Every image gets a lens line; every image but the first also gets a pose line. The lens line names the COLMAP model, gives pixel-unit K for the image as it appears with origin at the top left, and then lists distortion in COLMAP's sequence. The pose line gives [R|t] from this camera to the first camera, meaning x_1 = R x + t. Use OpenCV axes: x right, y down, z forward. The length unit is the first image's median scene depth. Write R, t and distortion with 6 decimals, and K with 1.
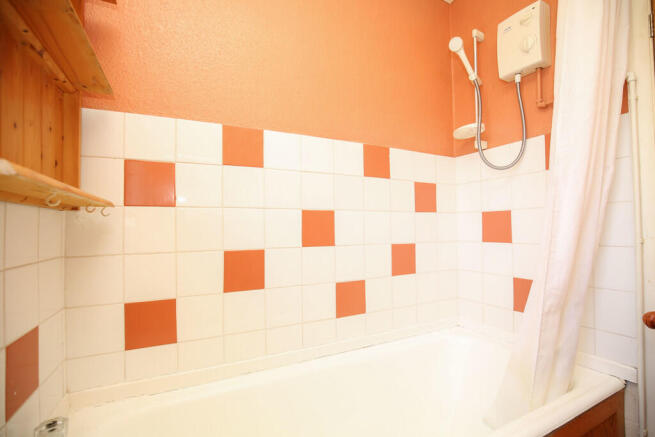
lens RADIAL K [[299.1, 0, 326.8], [0, 299.1, 220.5], [0, 0, 1]] dist [-0.029599, 0.001111]
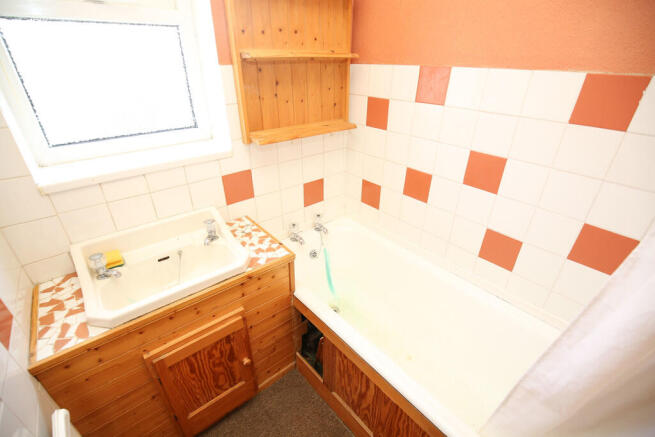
lens RADIAL K [[299.1, 0, 326.8], [0, 299.1, 220.5], [0, 0, 1]] dist [-0.029599, 0.001111]
pose [[0.233317, 0.478206, -0.846689, 0.838708], [0.025210, 0.867453, 0.496880, -0.370978], [0.972074, -0.137276, 0.190336, 0.312673]]
